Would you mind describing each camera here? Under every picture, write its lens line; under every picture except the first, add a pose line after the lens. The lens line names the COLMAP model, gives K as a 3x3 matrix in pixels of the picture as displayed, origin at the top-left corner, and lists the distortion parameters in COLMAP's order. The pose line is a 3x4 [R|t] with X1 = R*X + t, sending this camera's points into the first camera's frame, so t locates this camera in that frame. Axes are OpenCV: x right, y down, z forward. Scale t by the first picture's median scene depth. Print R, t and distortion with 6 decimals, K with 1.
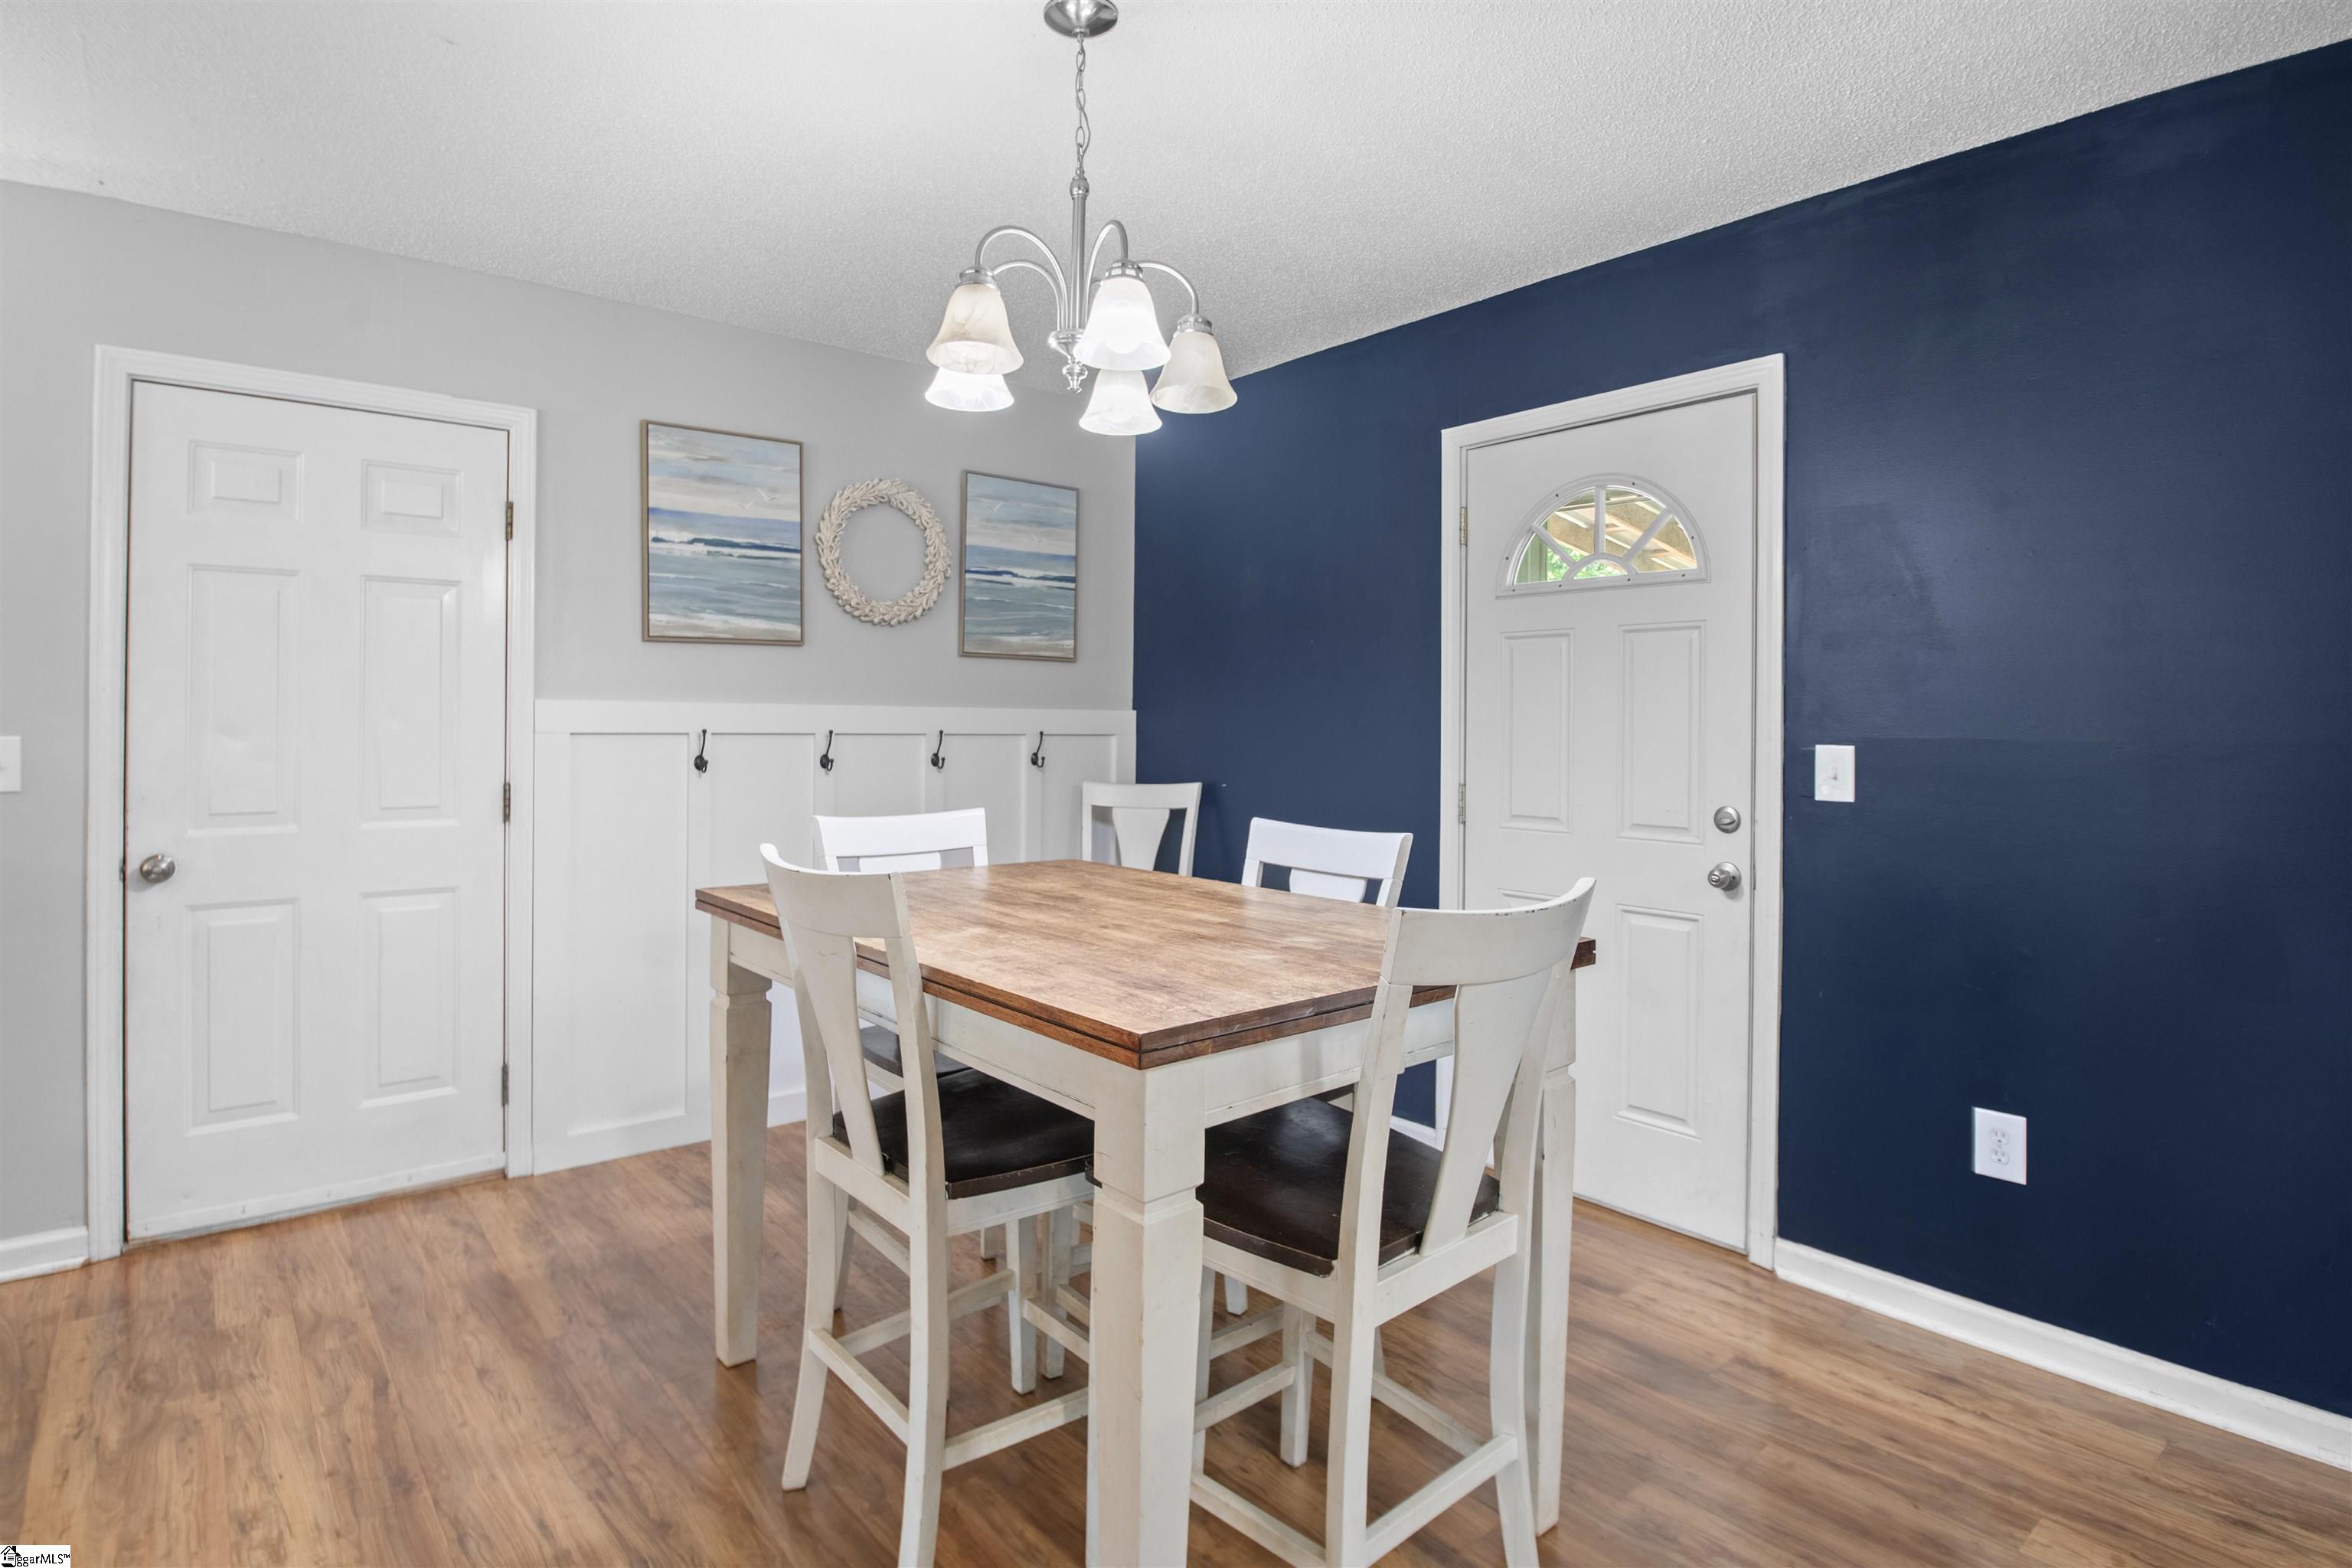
lens RADIAL K [[1222.5, 0, 1136.4], [0, 1222.5, 721.7], [0, 0, 1]] dist [-0.021965, -0.000495]
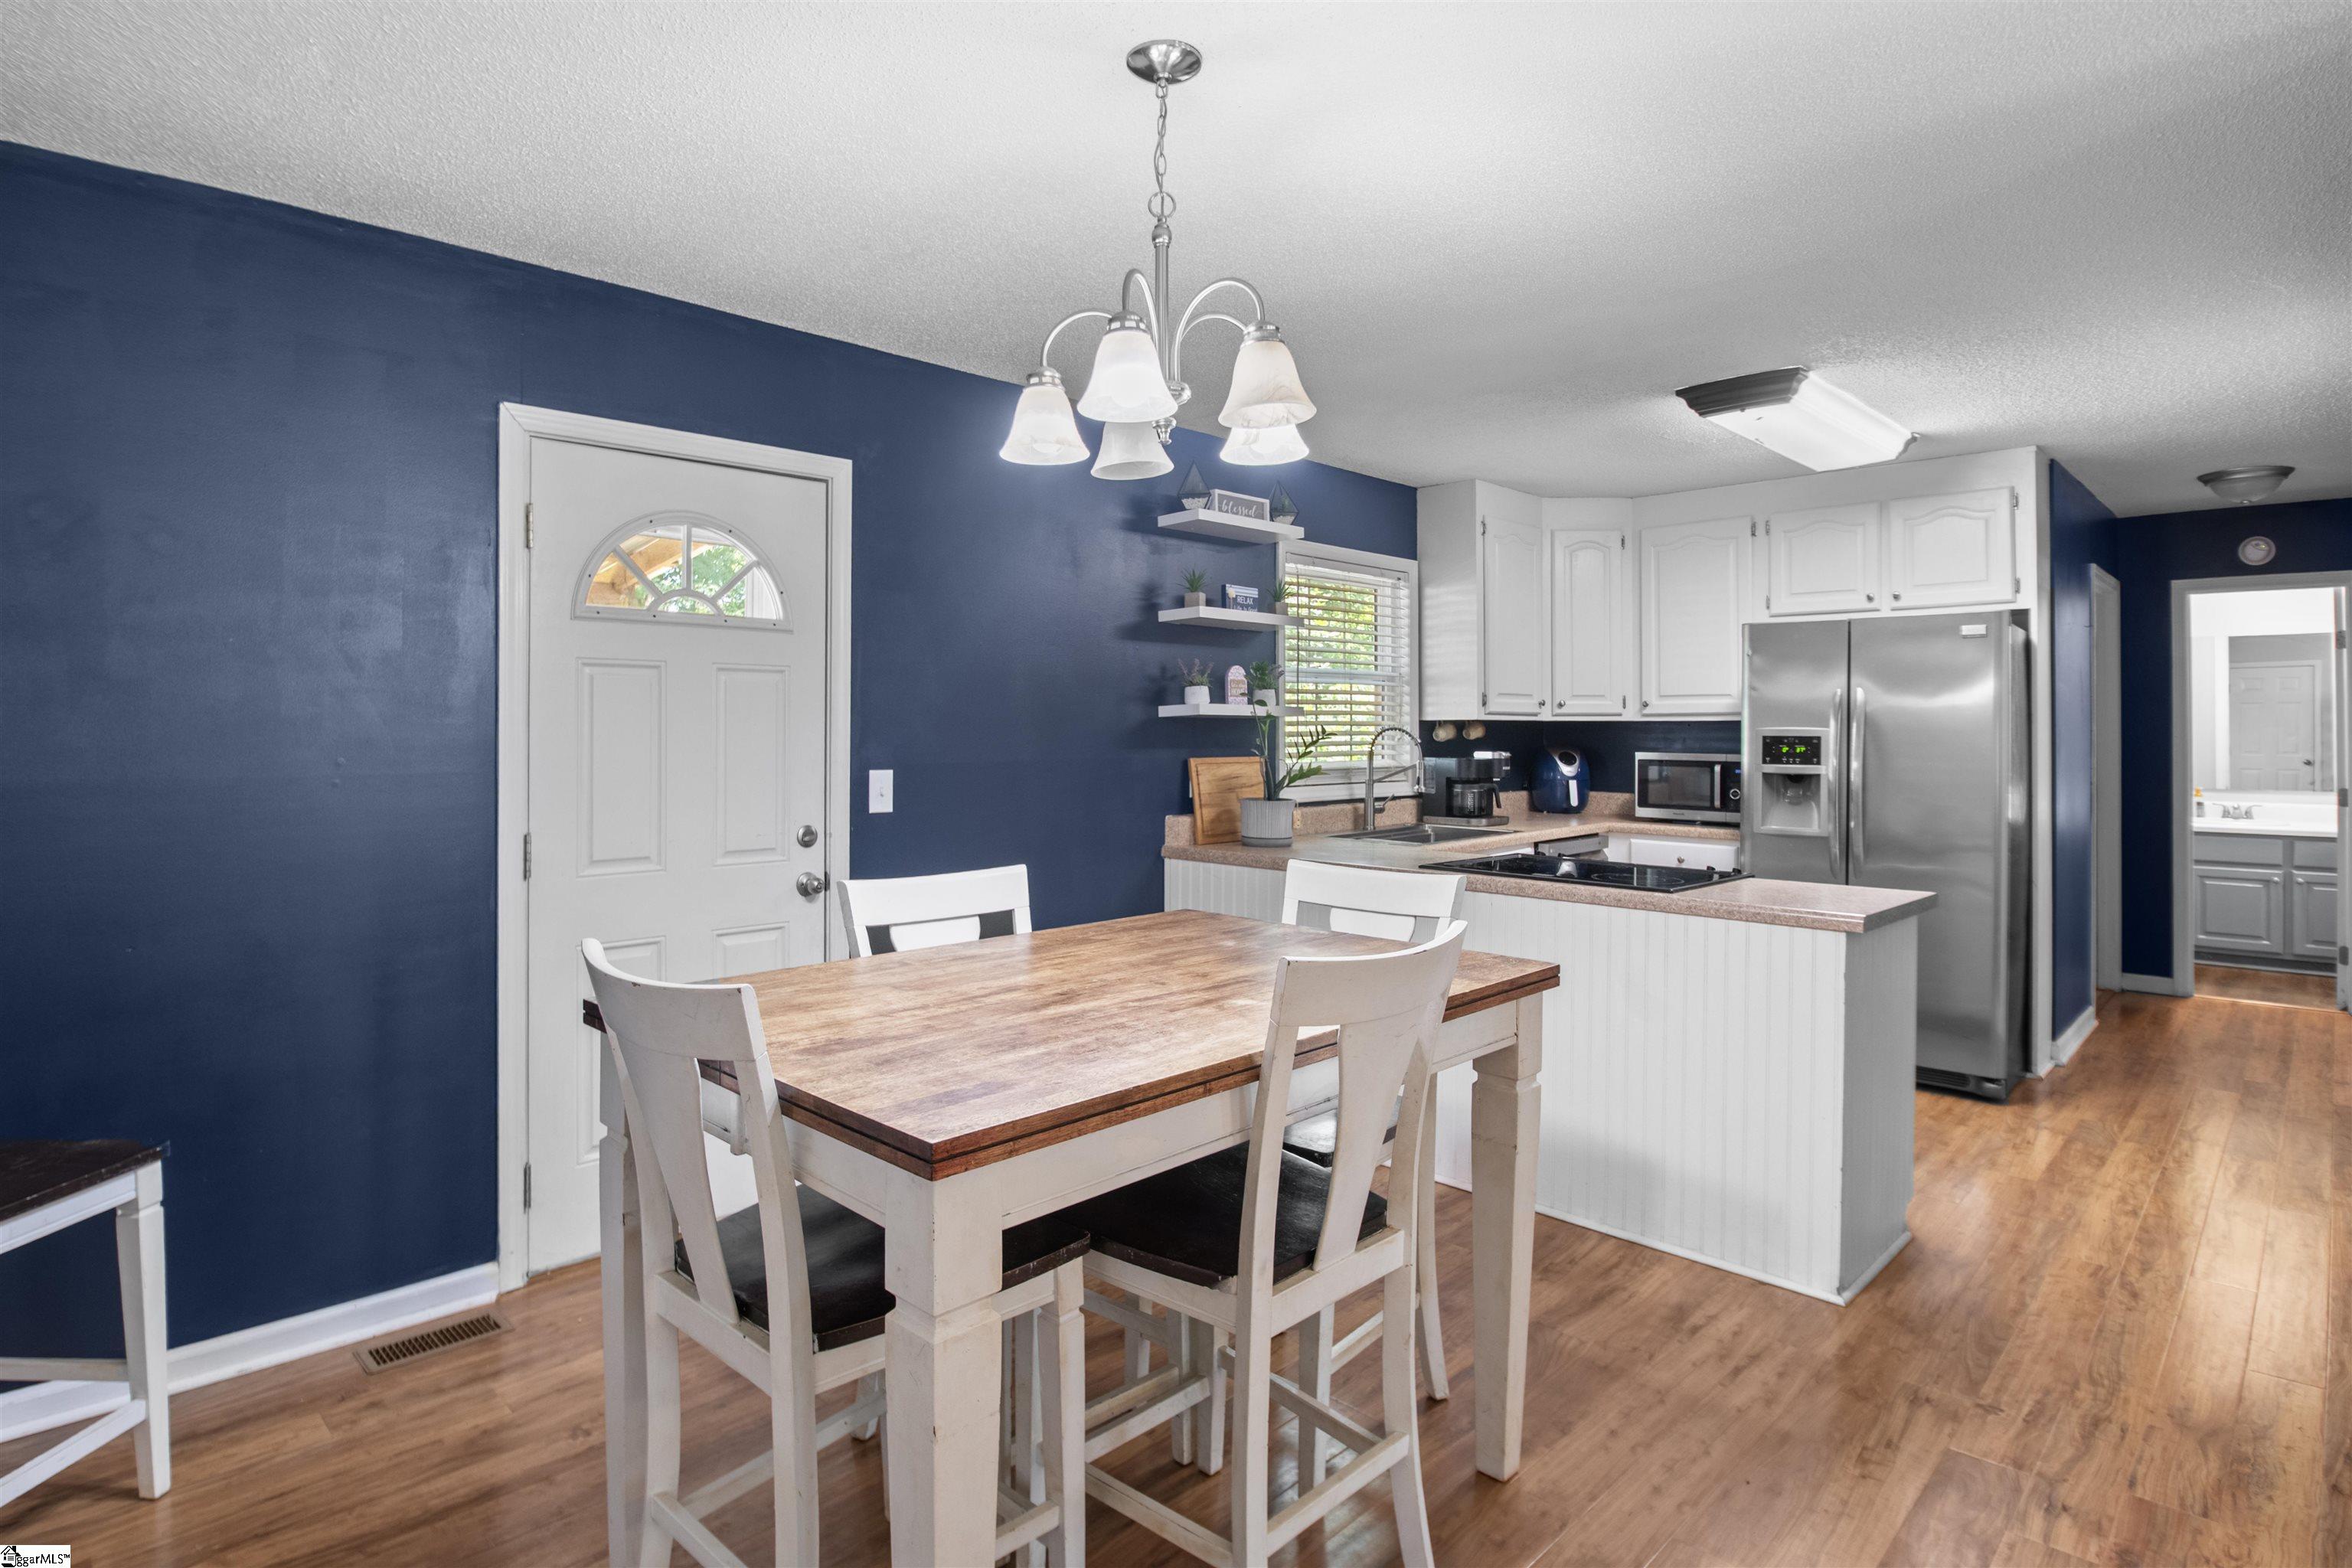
lens RADIAL K [[1222.5, 0, 1136.4], [0, 1222.5, 721.7], [0, 0, 1]] dist [-0.021965, -0.000495]
pose [[-0.103002, -0.004232, 0.994672, -0.628723], [-0.004644, 0.999982, 0.003774, -0.031920], [-0.994670, -0.004231, -0.103020, 0.689468]]
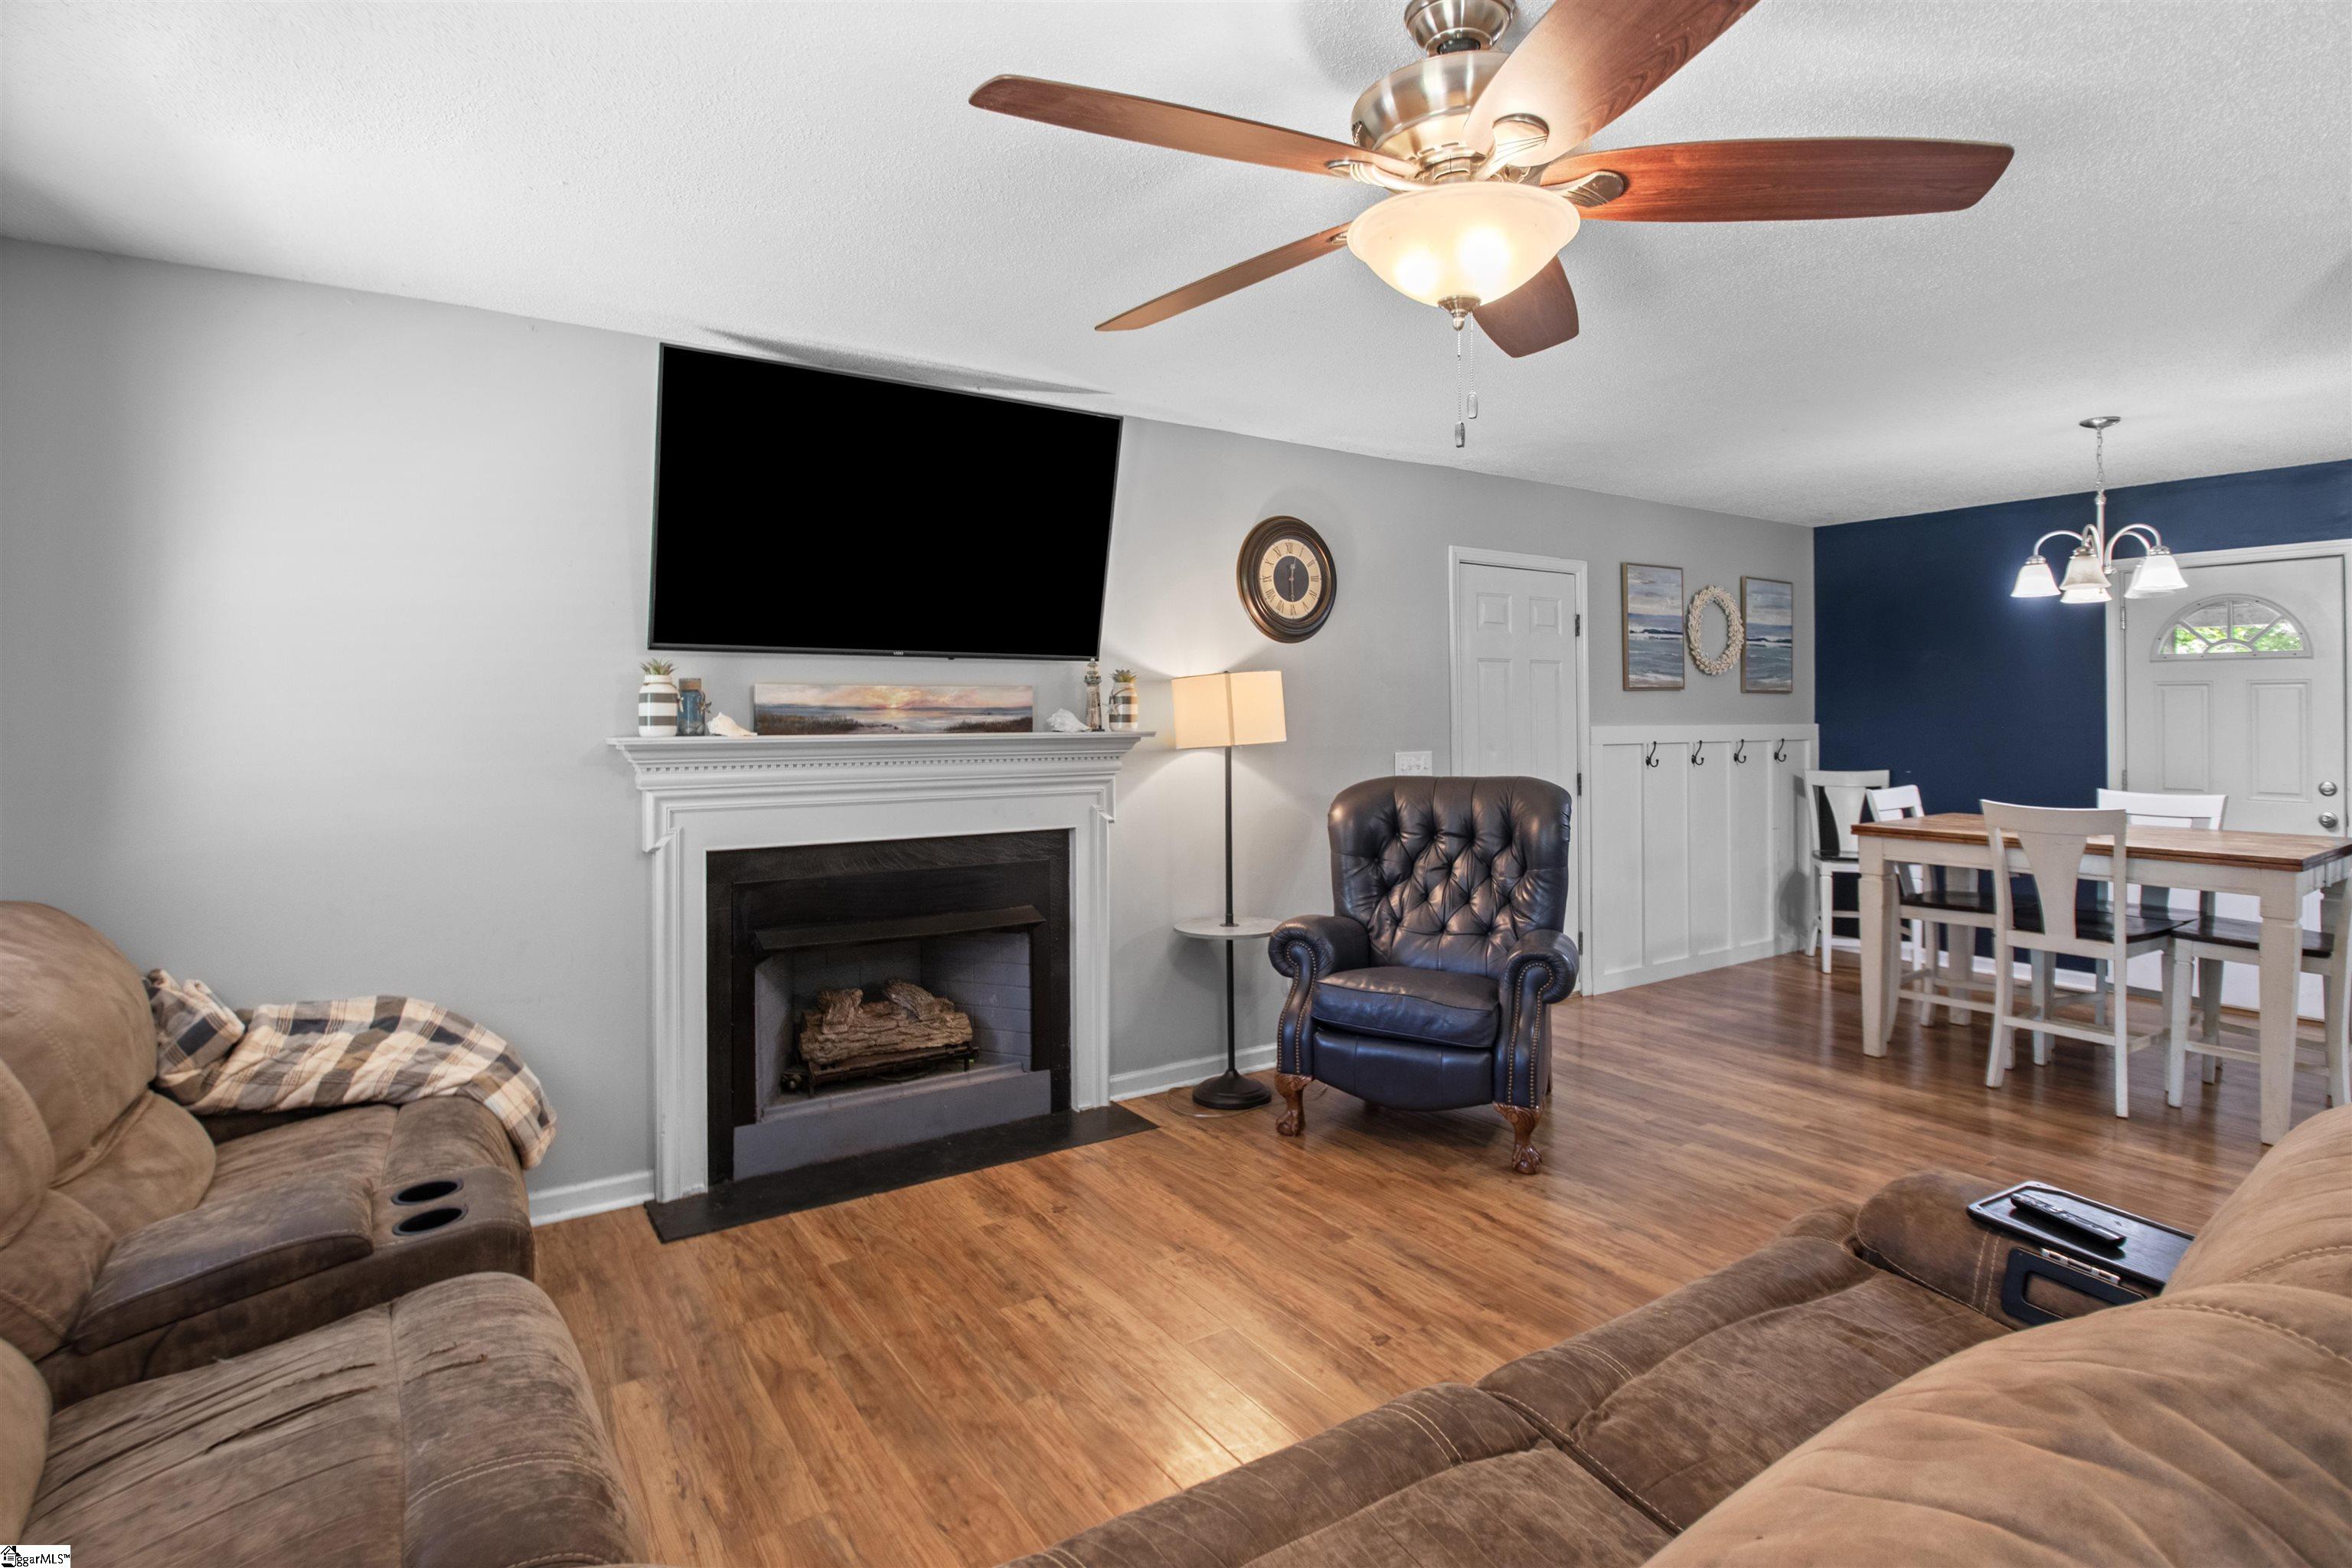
lens RADIAL K [[1161.9, 0, 1173.6], [0, 1161.9, 704.5], [0, 0, 1]] dist [-0.017597, -0.000131]
pose [[0.995634, -0.009992, -0.092804, -0.936367], [0.009361, 0.999930, -0.007226, -0.042588], [0.092870, 0.006326, 0.995658, -0.730341]]
